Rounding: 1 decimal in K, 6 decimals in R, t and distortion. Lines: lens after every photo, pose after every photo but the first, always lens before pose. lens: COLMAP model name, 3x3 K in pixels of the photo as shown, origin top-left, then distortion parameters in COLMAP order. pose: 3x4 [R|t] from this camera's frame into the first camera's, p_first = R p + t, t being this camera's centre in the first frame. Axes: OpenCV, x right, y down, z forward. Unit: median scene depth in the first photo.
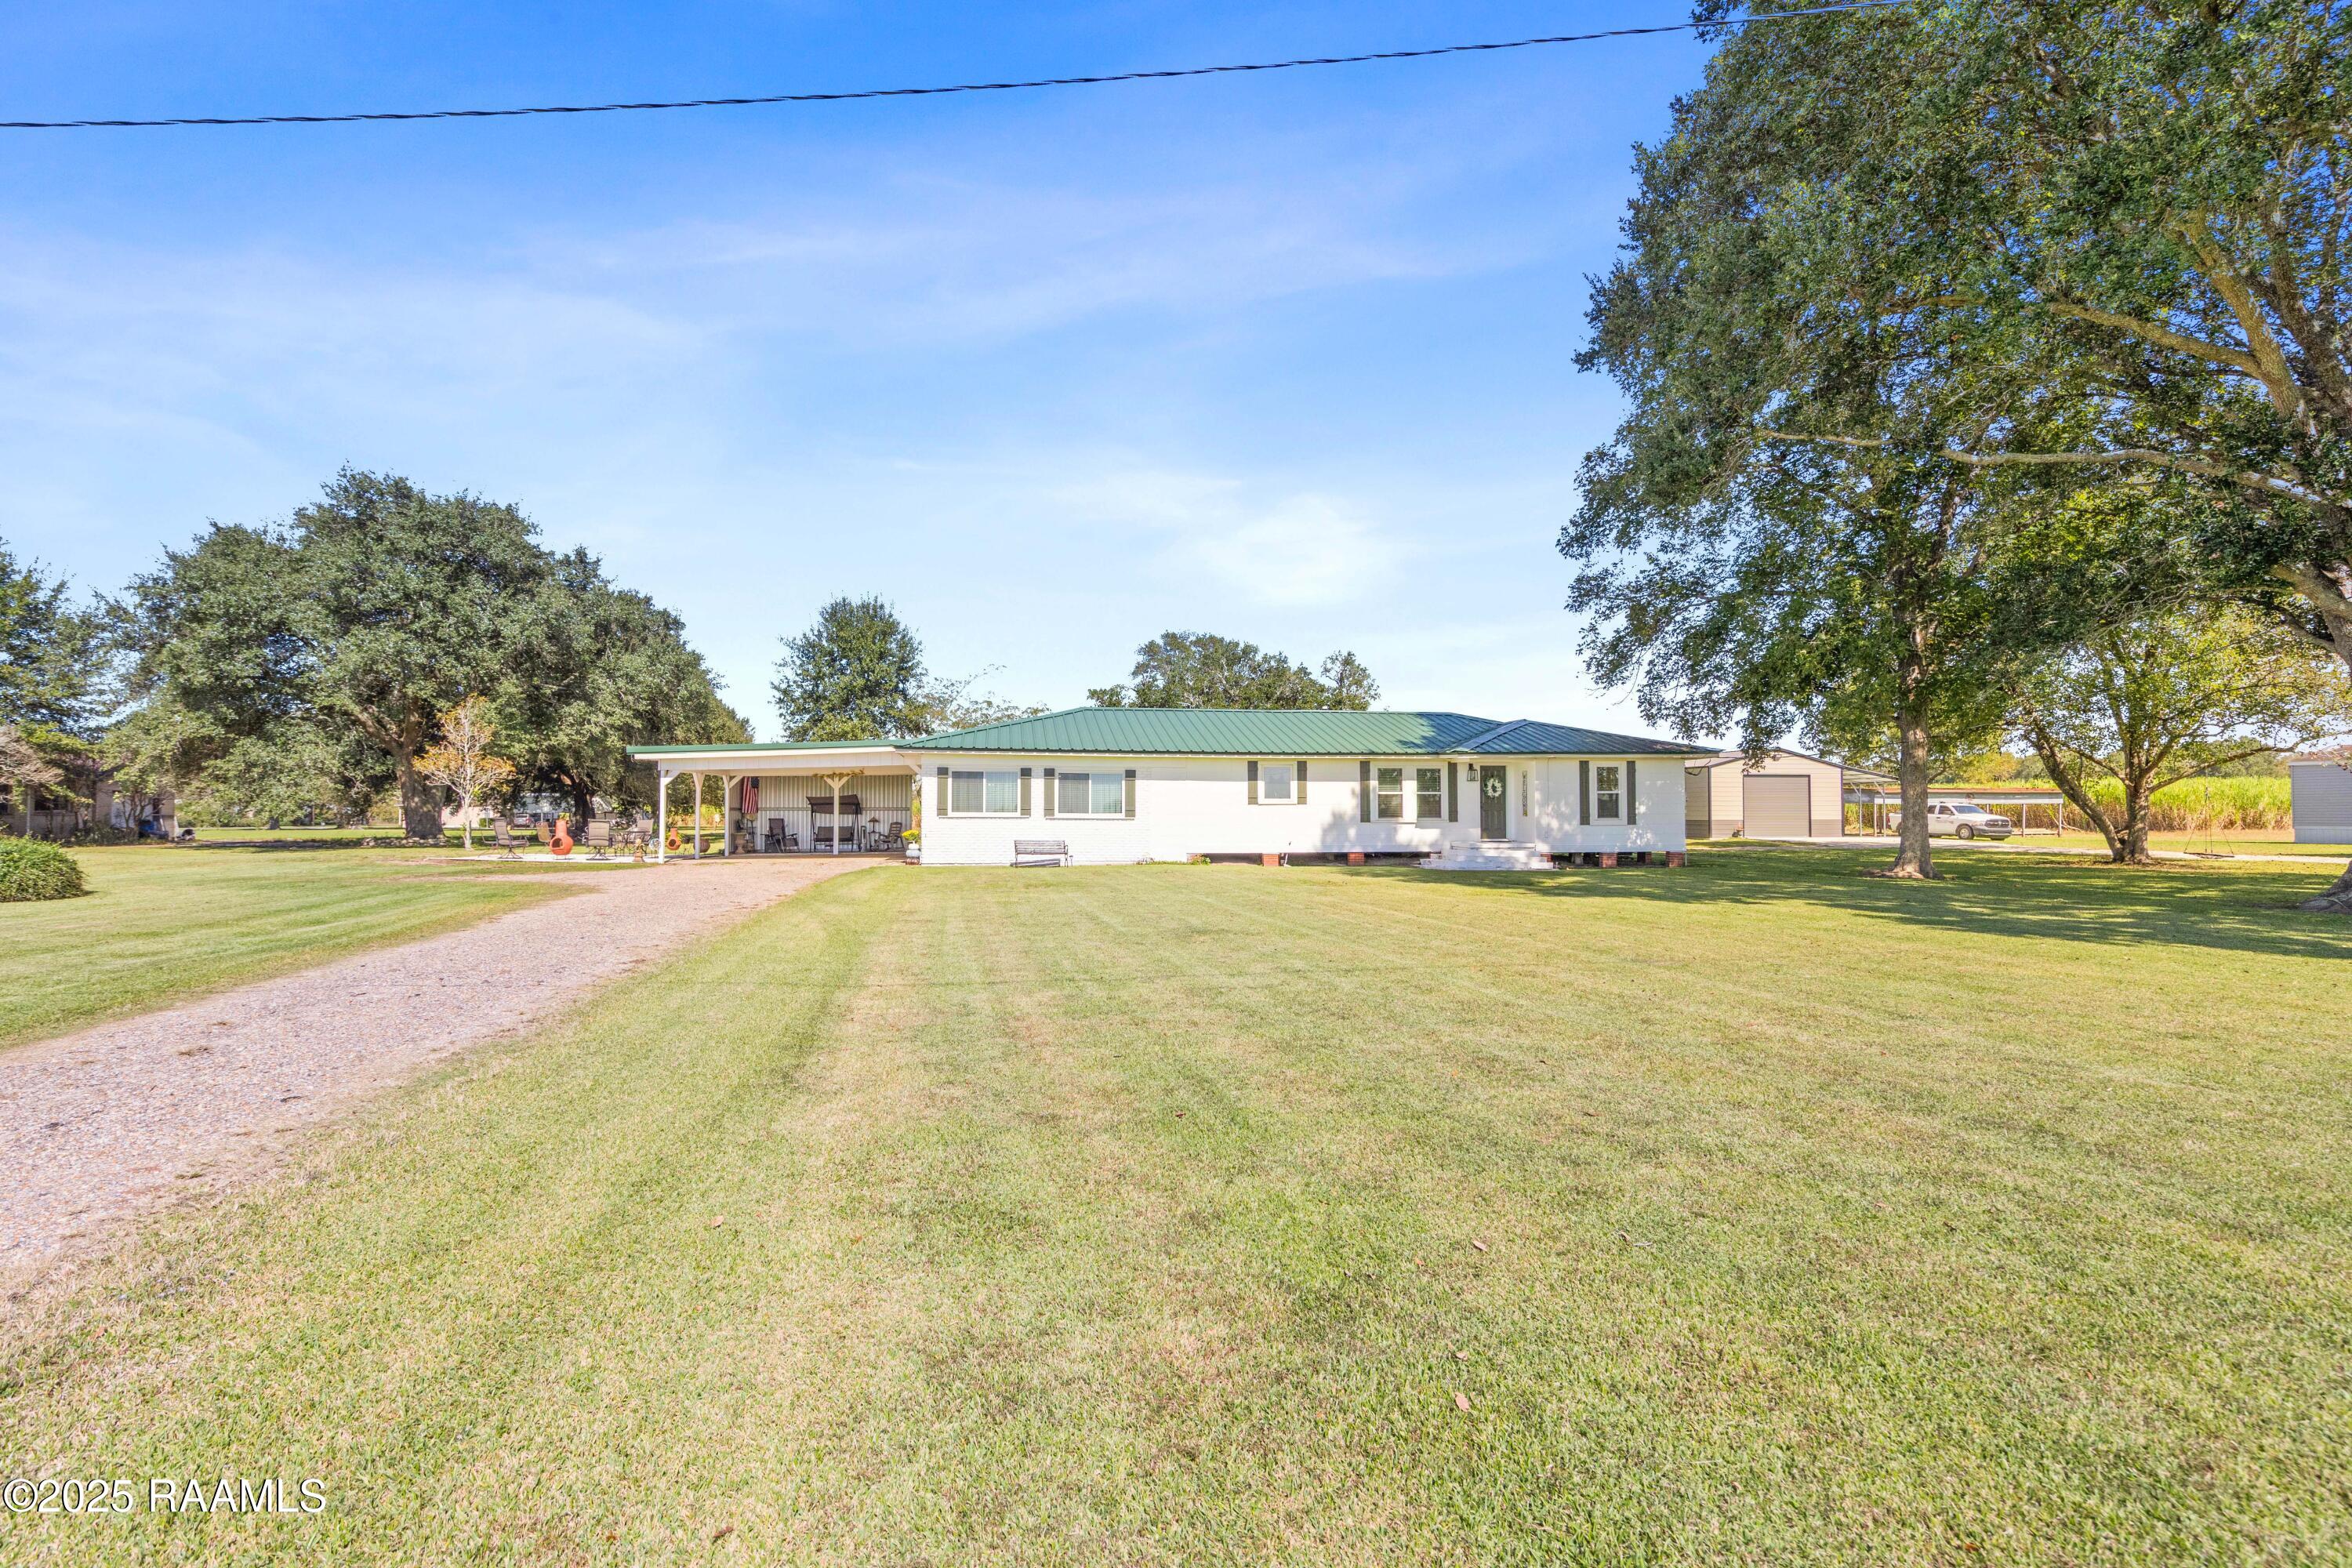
lens RADIAL K [[1084.6, 0, 1182.0], [0, 1084.6, 791.9], [0, 0, 1]] dist [0.009199, -0.001978]
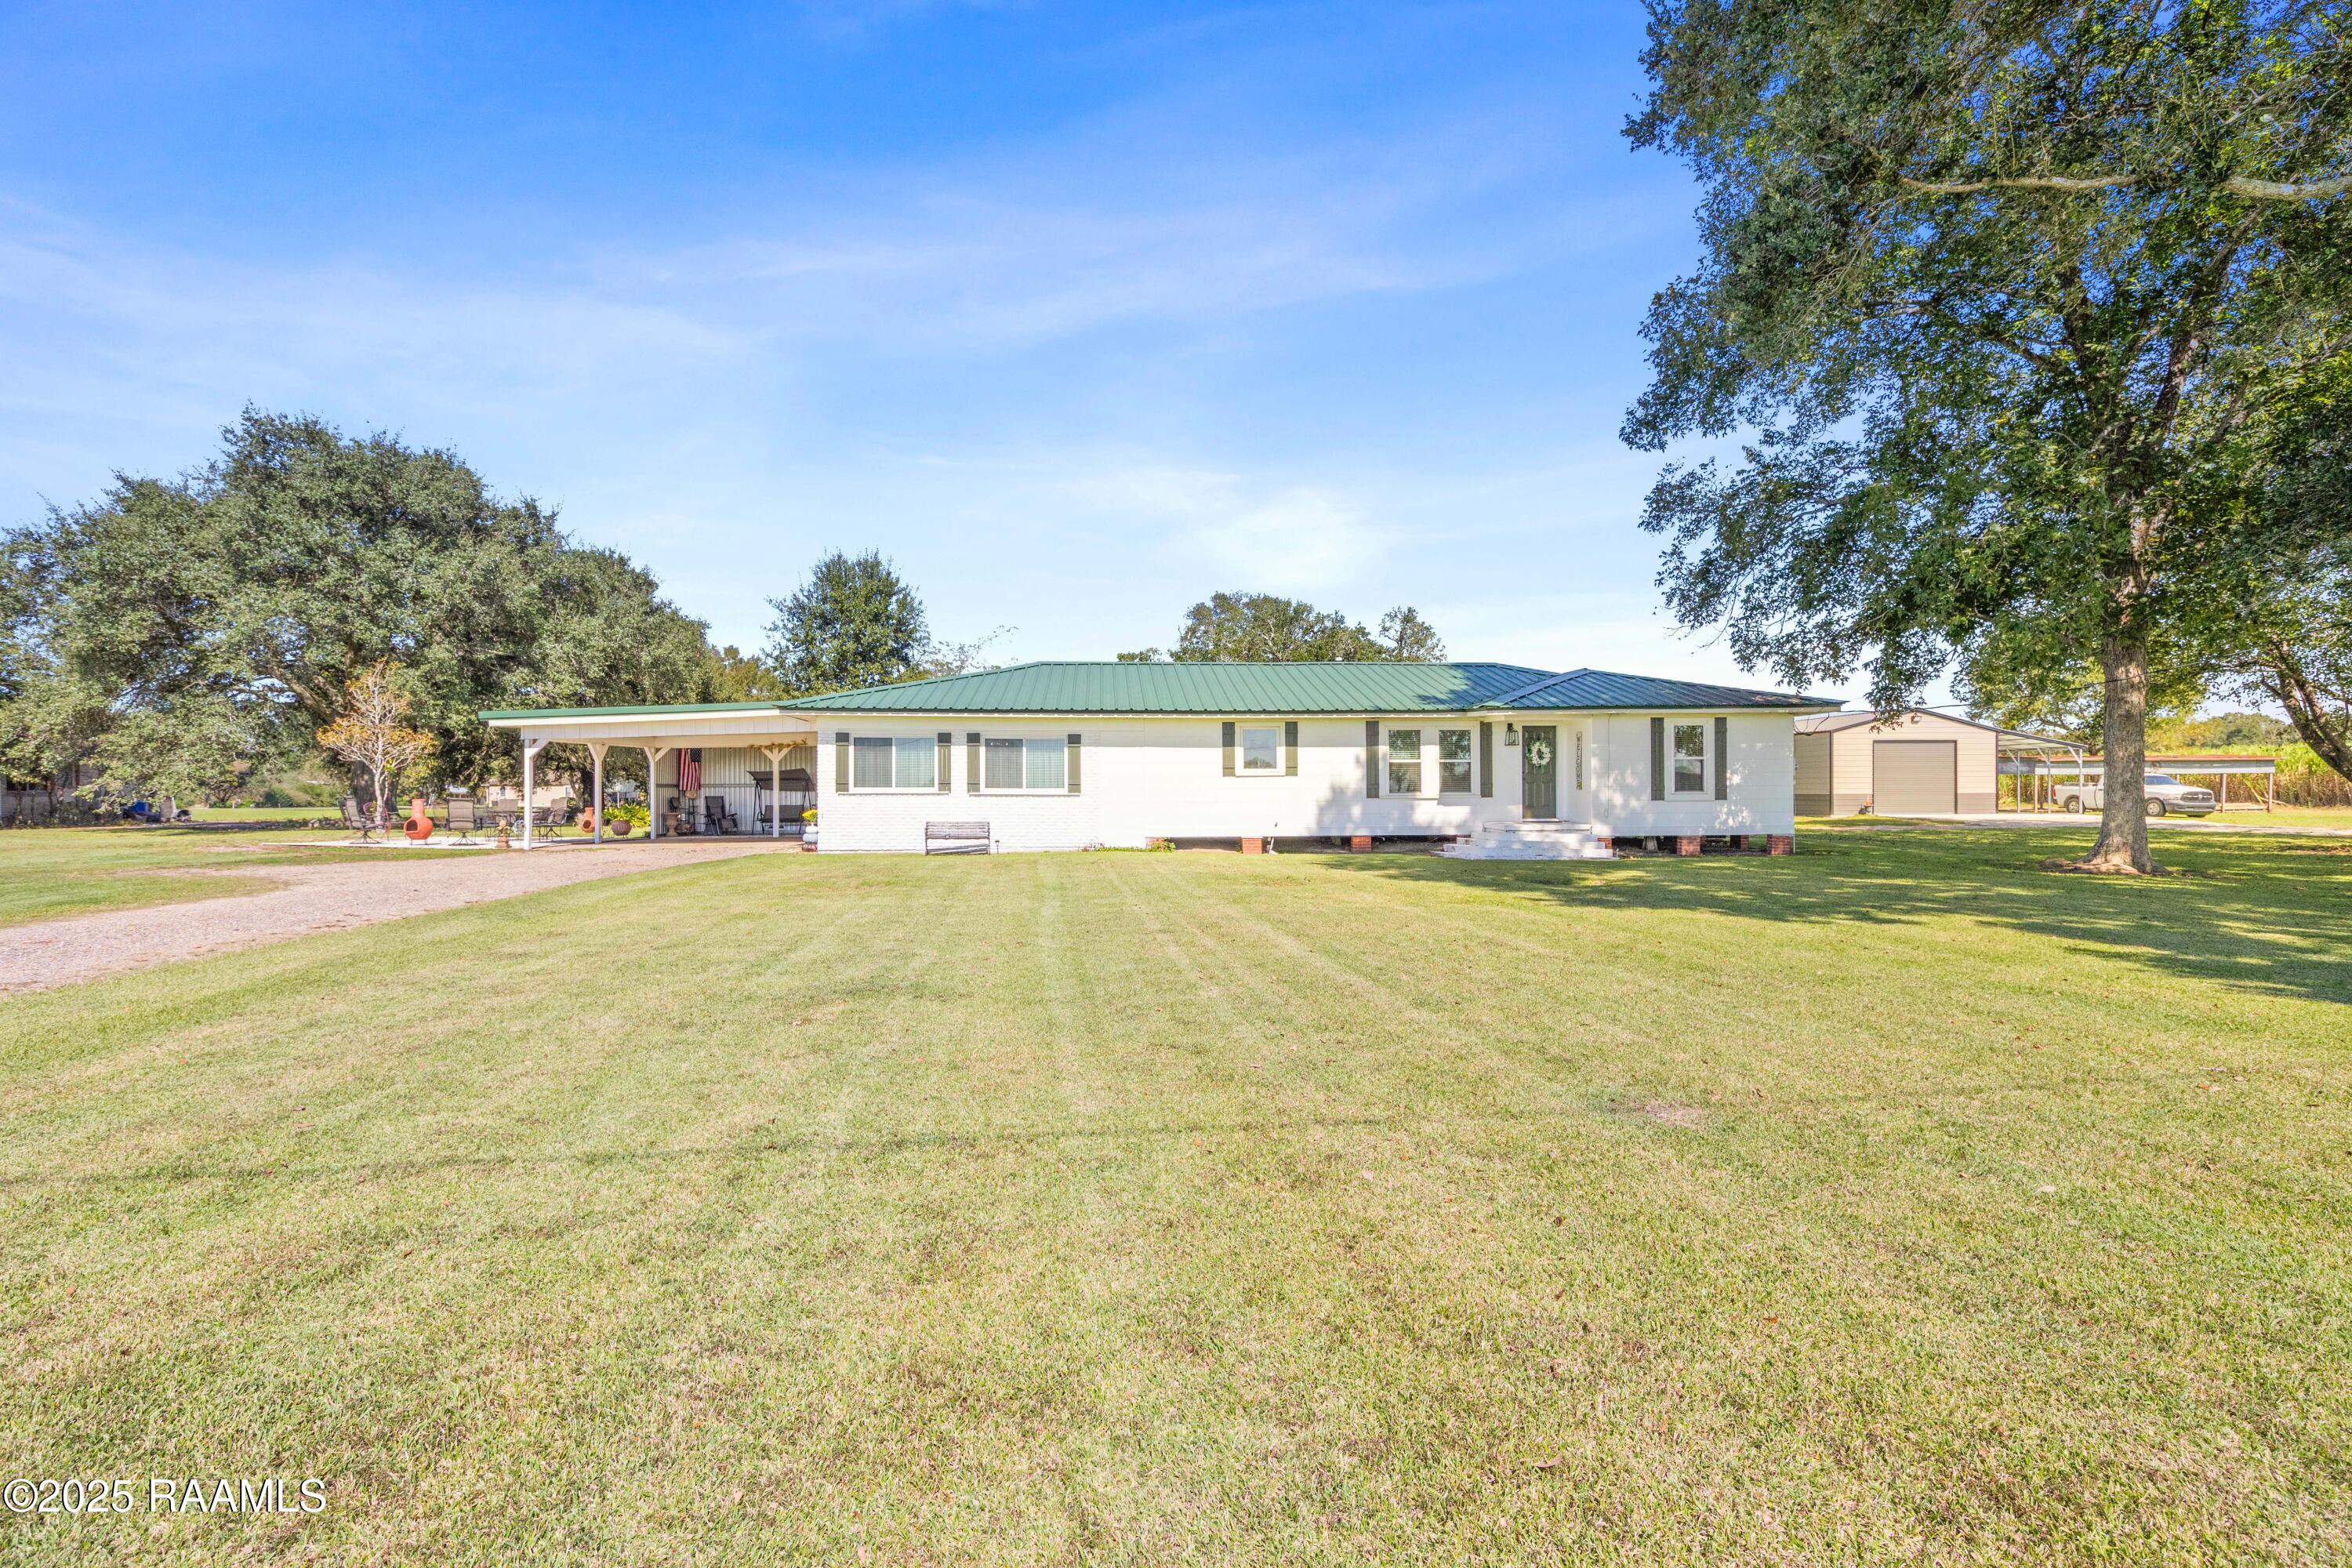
lens RADIAL K [[1084.6, 0, 1182.5], [0, 1084.6, 798.4], [0, 0, 1]] dist [0.009199, -0.001978]
pose [[0.996067, -0.003649, -0.088534, 0.098214], [0.006043, 0.999623, 0.026790, 0.005969], [0.088402, -0.027220, 0.995713, 0.191054]]
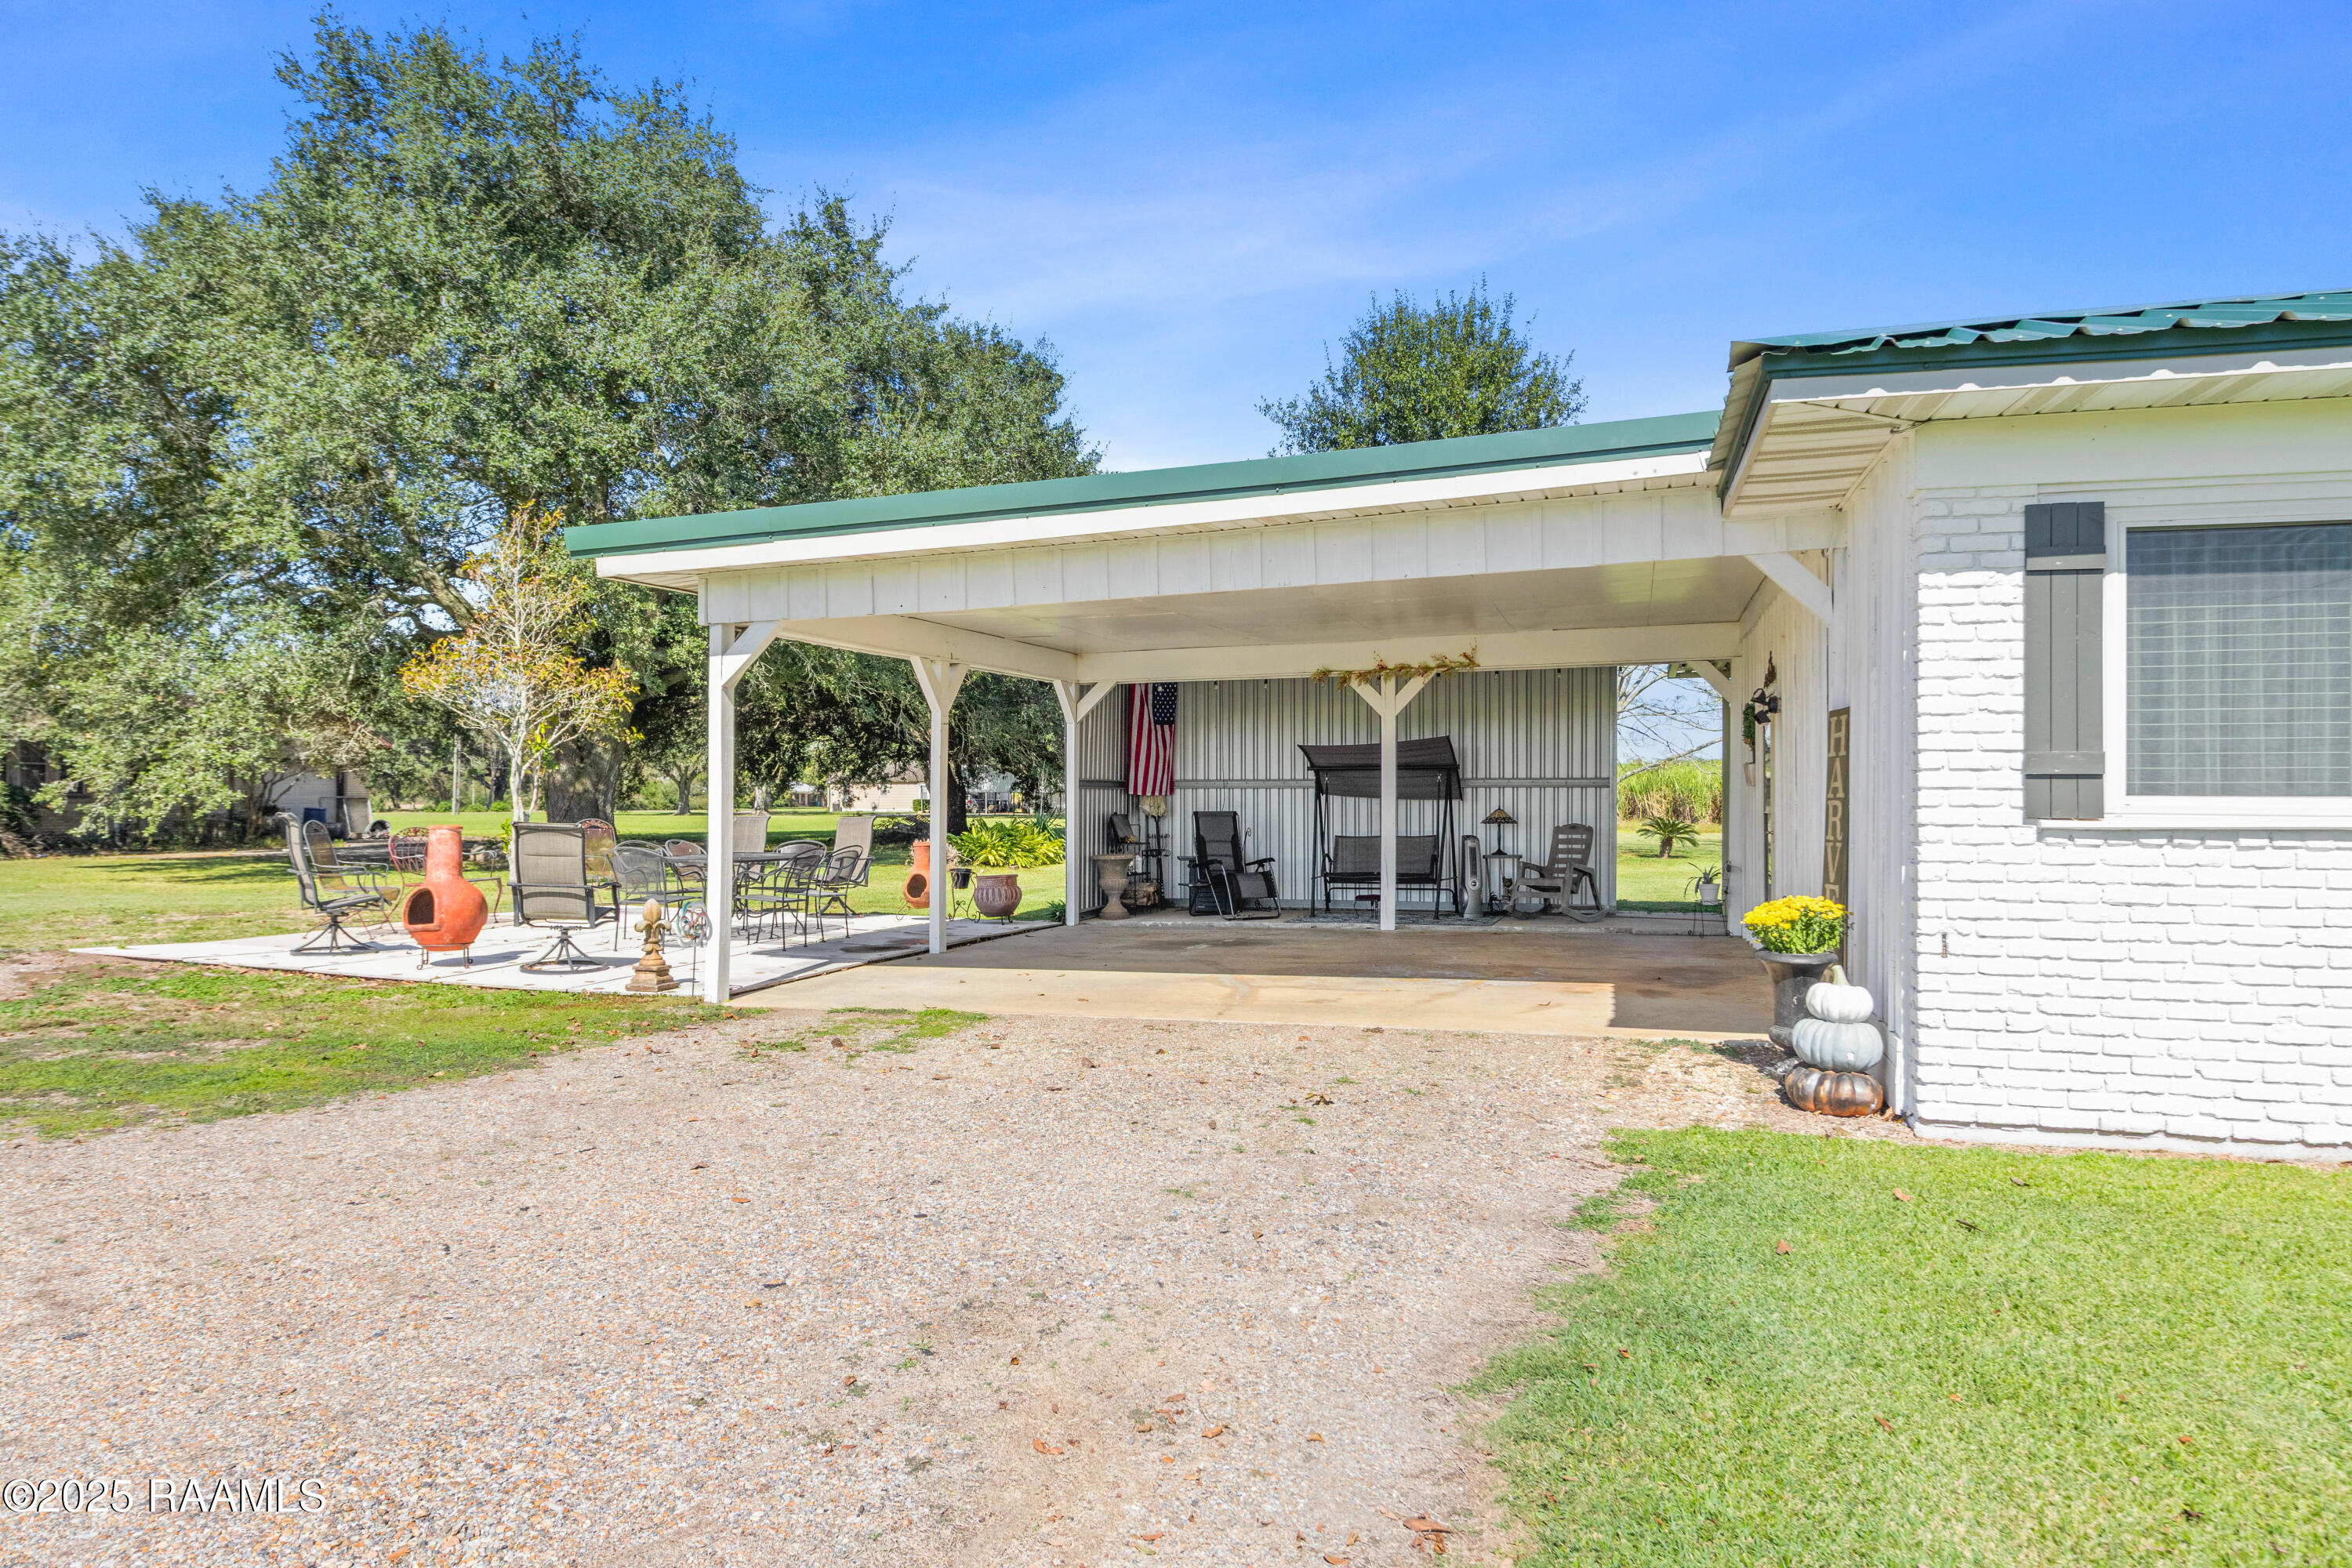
lens RADIAL K [[1520.4, 0, 1185.6], [0, 1520.4, 799.6], [0, 0, 1]] dist [0.008015, 0.001531]
pose [[0.906042, 0.001401, -0.423186, -0.222584], [0.008987, 0.999705, 0.022551, 0.012139], [0.423093, -0.024235, 0.905762, 0.691696]]
